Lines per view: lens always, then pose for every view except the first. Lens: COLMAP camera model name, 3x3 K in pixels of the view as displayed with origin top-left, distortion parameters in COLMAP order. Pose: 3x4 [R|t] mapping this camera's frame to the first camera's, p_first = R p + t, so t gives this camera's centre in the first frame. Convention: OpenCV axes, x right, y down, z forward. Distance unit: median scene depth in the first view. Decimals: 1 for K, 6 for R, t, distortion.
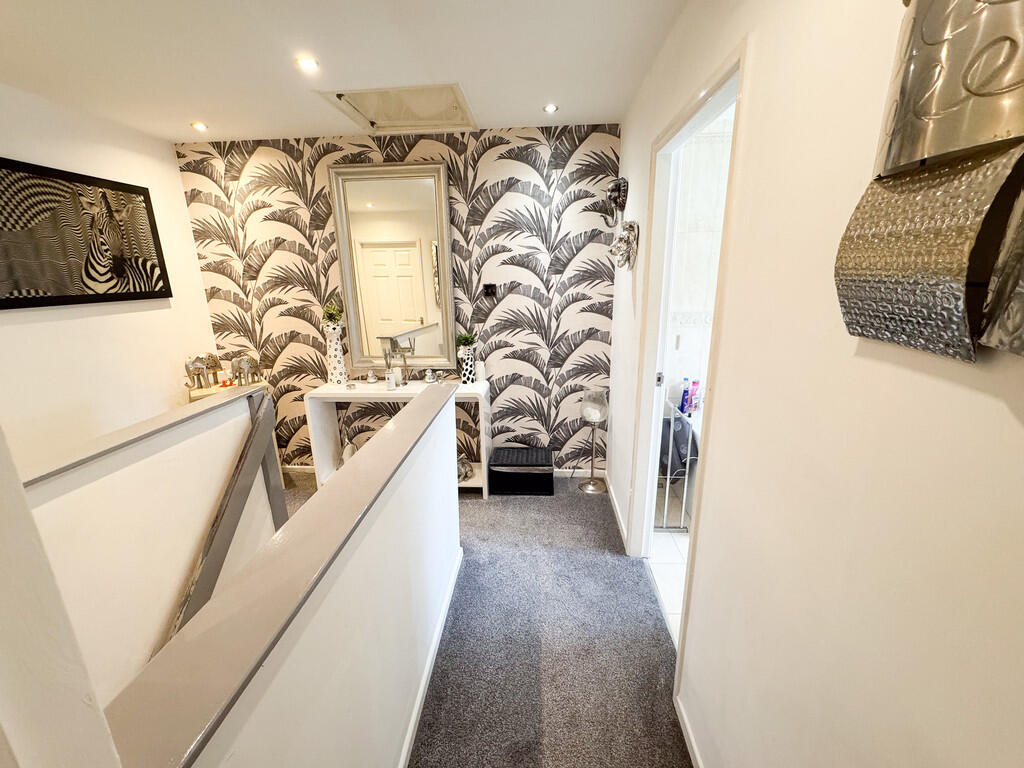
lens RADIAL K [[408.1, 0, 509.1], [0, 408.1, 385.2], [0, 0, 1]] dist [-0.004607, 0.001294]
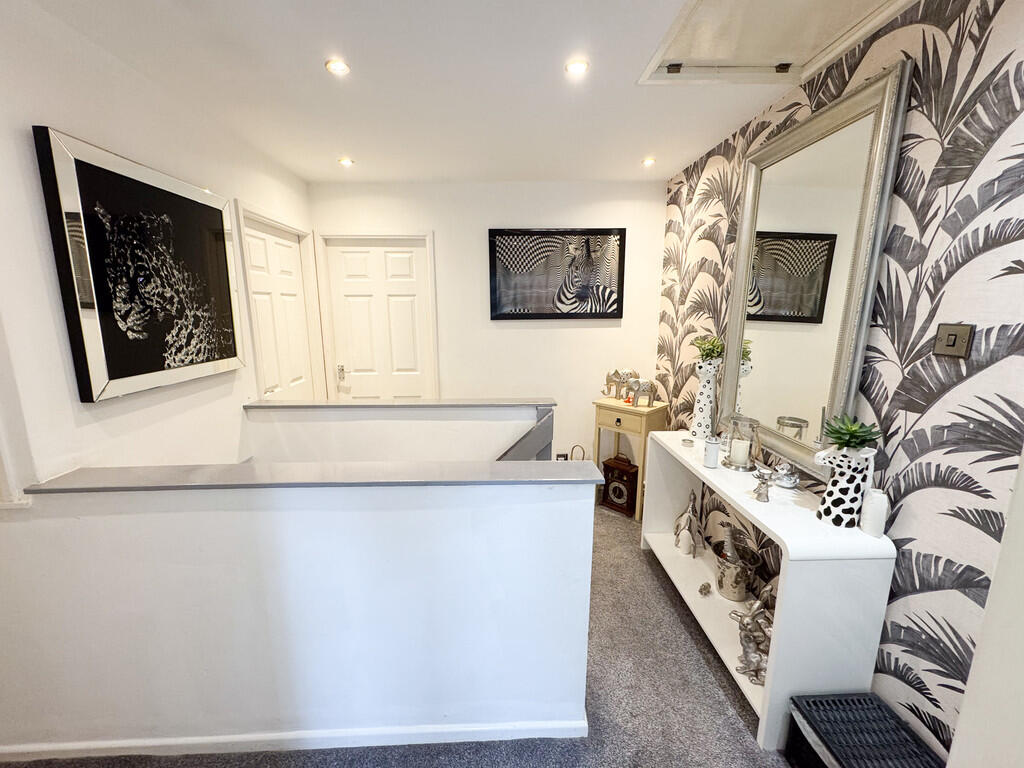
lens RADIAL K [[408.1, 0, 510.2], [0, 408.1, 386.2], [0, 0, 1]] dist [-0.004607, 0.001294]
pose [[0.100157, 0.208329, -0.972917, 0.322801], [-0.258141, 0.949792, 0.176803, -0.155592], [0.960902, 0.233441, 0.148907, 0.564334]]
